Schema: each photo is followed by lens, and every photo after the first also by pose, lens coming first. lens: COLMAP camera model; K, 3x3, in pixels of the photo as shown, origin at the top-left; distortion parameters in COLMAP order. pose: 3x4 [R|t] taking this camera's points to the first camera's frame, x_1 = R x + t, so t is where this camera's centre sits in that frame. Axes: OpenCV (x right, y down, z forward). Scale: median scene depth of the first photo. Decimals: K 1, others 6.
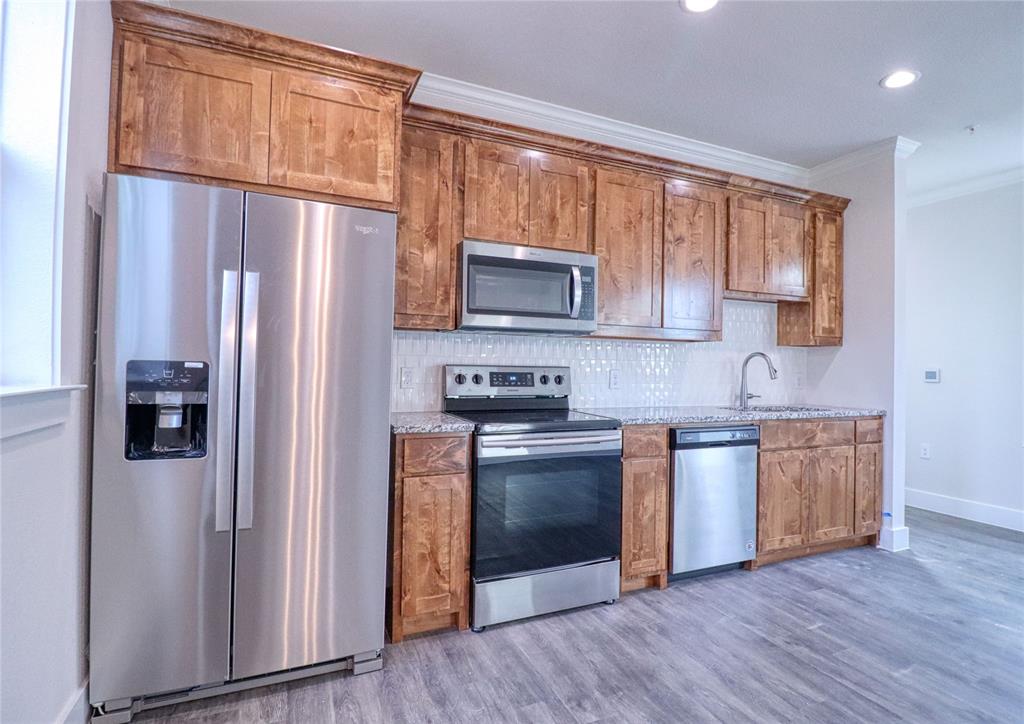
lens RADIAL K [[537.6, 0, 547.7], [0, 537.6, 359.5], [0, 0, 1]] dist [0.001549, -0.014054]
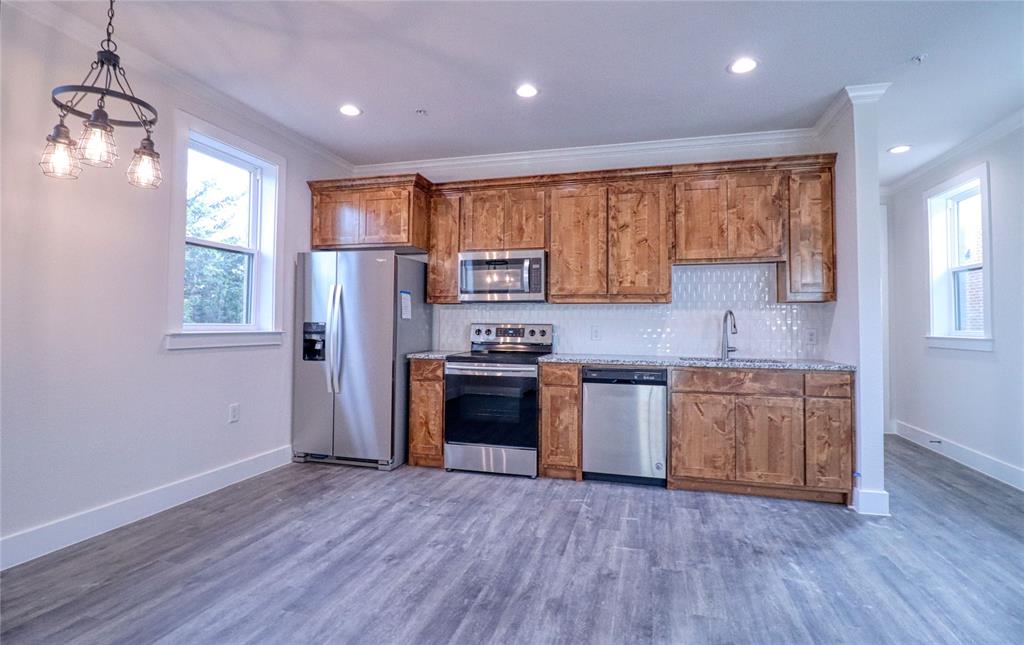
lens RADIAL K [[489.7, 0, 516.4], [0, 489.7, 307.6], [0, 0, 1]] dist [-0.010974, -0.000745]
pose [[0.757773, -0.032080, -0.651730, 0.844223], [0.012282, 0.999315, -0.034909, 0.013815], [0.652403, 0.018448, 0.757648, -0.075937]]
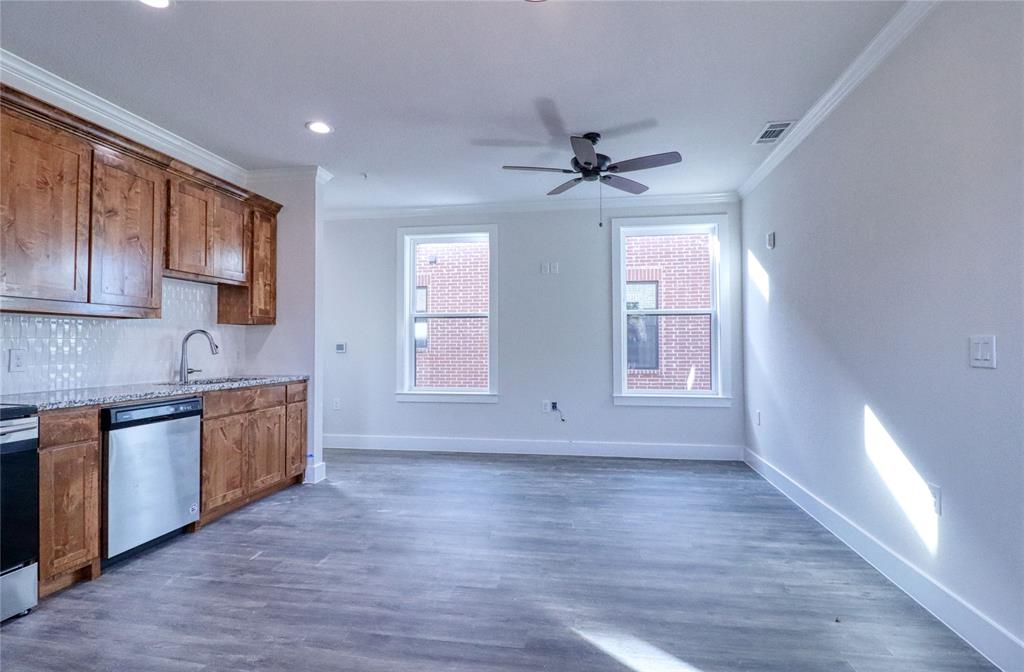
lens RADIAL K [[489.0, 0, 522.4], [0, 489.0, 333.2], [0, 0, 1]] dist [0.001592, -0.012724]
pose [[0.561496, 0.001317, 0.827478, -0.062573], [0.001075, 0.999997, -0.002321, -0.003822], [-0.827479, 0.002193, 0.561493, -0.097096]]
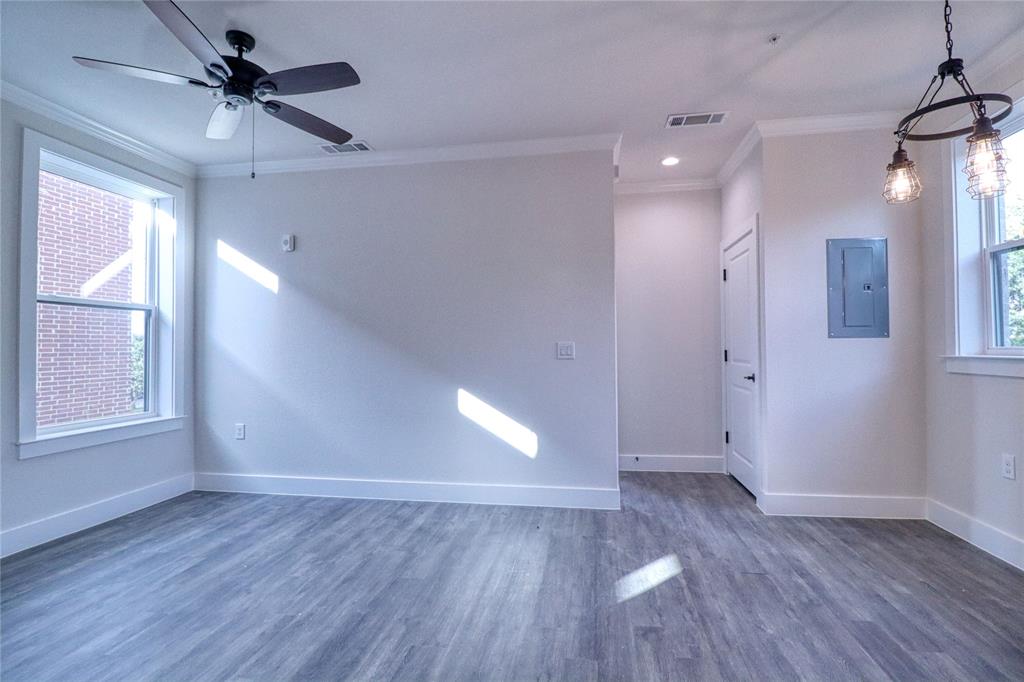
lens RADIAL K [[480.1, 0, 519.9], [0, 480.1, 338.6], [0, 0, 1]] dist [0.000232, -0.011773]
pose [[-0.825518, 0.002544, 0.564370, 0.189491], [-0.011588, 0.999703, -0.021456, 0.013639], [-0.564256, -0.024252, -0.825243, 0.770189]]
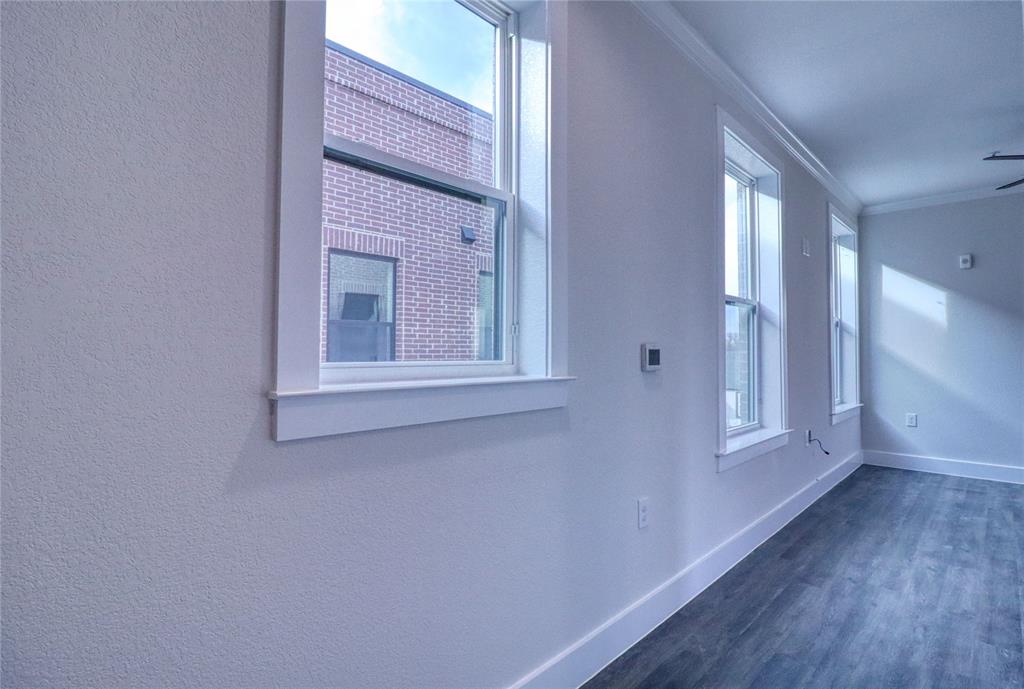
lens RADIAL K [[491.0, 0, 532.1], [0, 491.0, 339.7], [0, 0, 1]] dist [-0.001891, -0.013748]
pose [[-0.345470, 0.009868, 0.938378, 0.465338], [-0.018401, 0.999681, -0.017287, 0.032499], [-0.938250, -0.023239, -0.345178, 1.824821]]
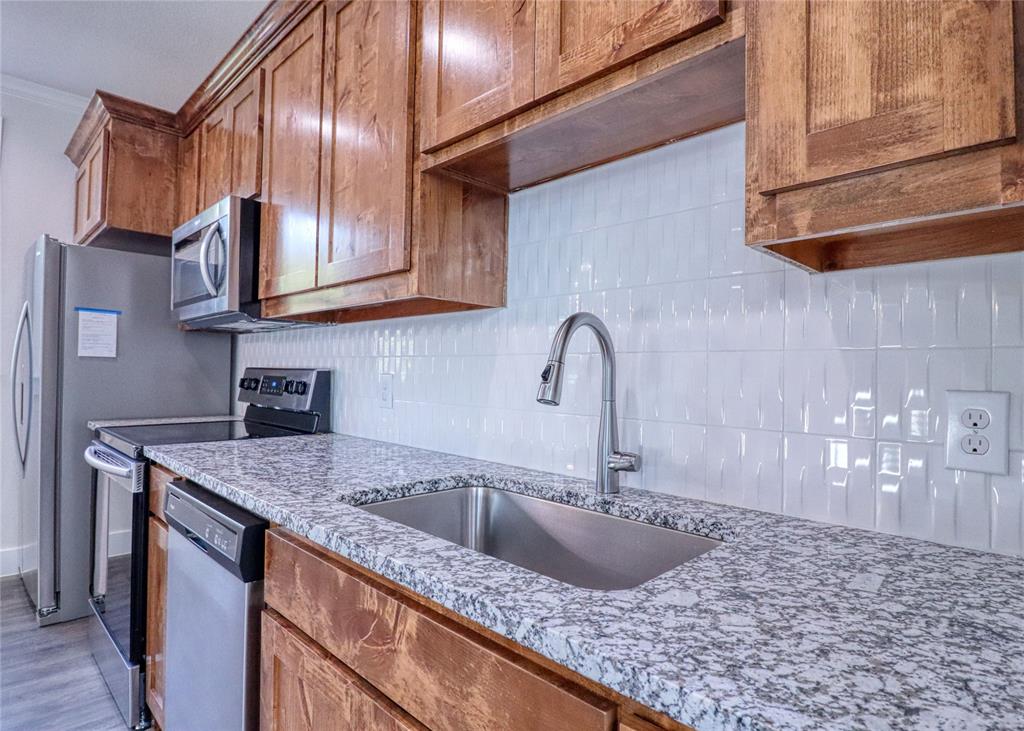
lens RADIAL K [[537.1, 0, 551.5], [0, 537.1, 362.6], [0, 0, 1]] dist [0.002627, -0.010448]
pose [[0.382316, -0.028105, -0.923604, 0.768159], [0.000200, 0.999540, -0.030333, 0.027204], [0.924032, 0.011413, 0.382146, 1.020720]]
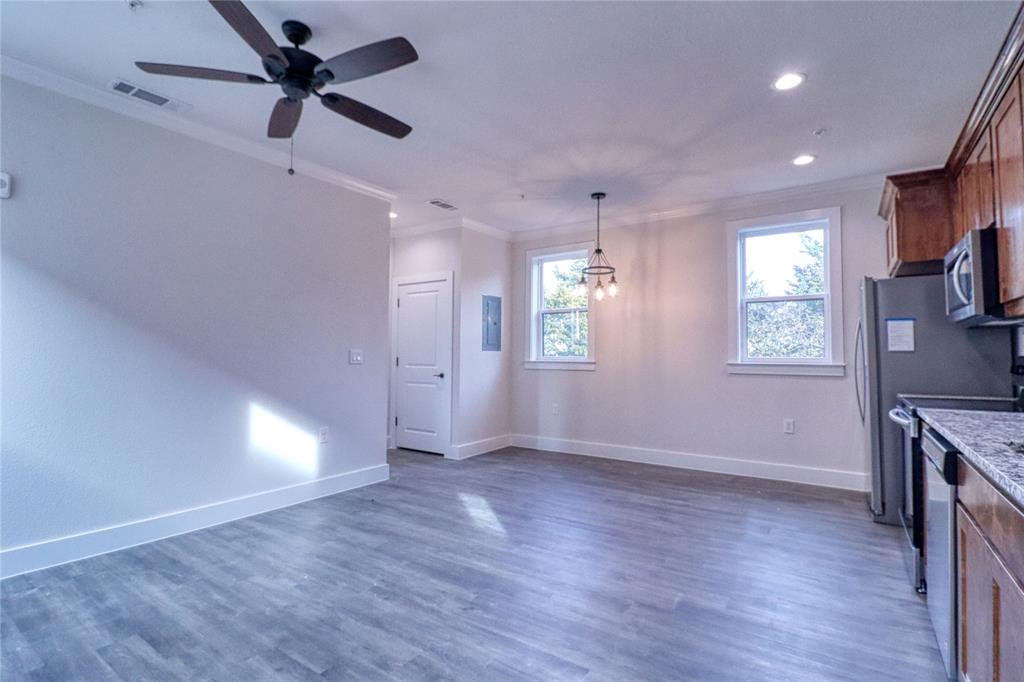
lens RADIAL K [[480.1, 0, 519.9], [0, 480.1, 338.6], [0, 0, 1]] dist [0.000232, -0.011773]
pose [[-0.862522, -0.036233, -0.504721, 1.030824], [-0.010454, 0.998496, -0.053814, 0.032562], [0.505912, -0.041140, -0.861603, 1.183672]]
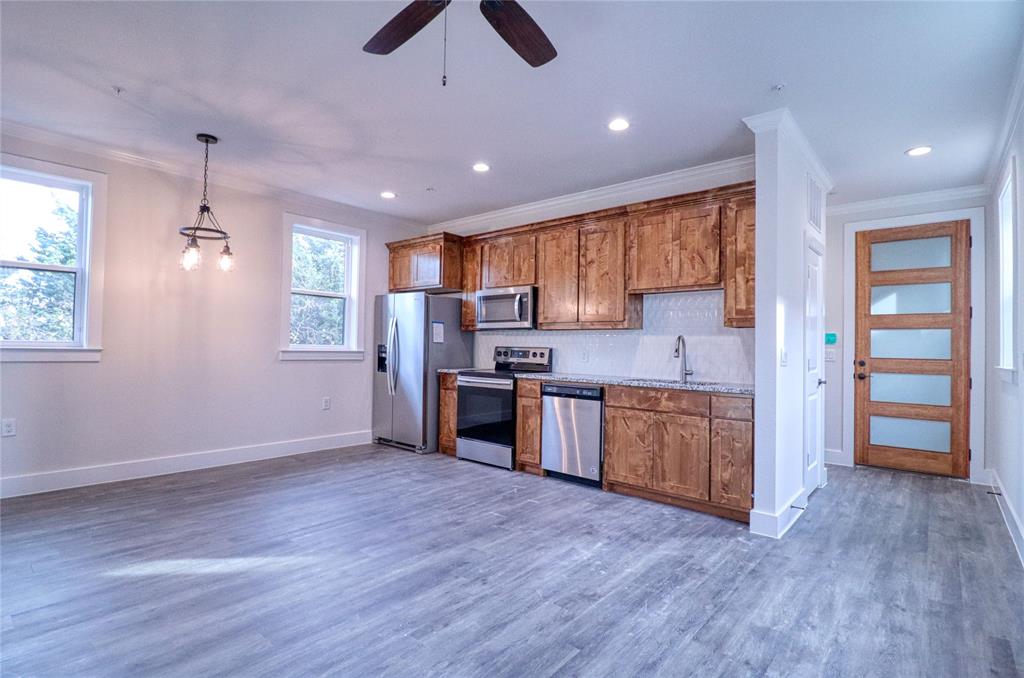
lens RADIAL K [[498.8, 0, 507.2], [0, 498.8, 337.7], [0, 0, 1]] dist [-0.001451, -0.013938]
pose [[0.394691, -0.026379, -0.918435, 1.473062], [-0.000055, 0.999587, -0.028733, 0.028194], [0.918814, 0.011391, 0.394526, 0.243140]]
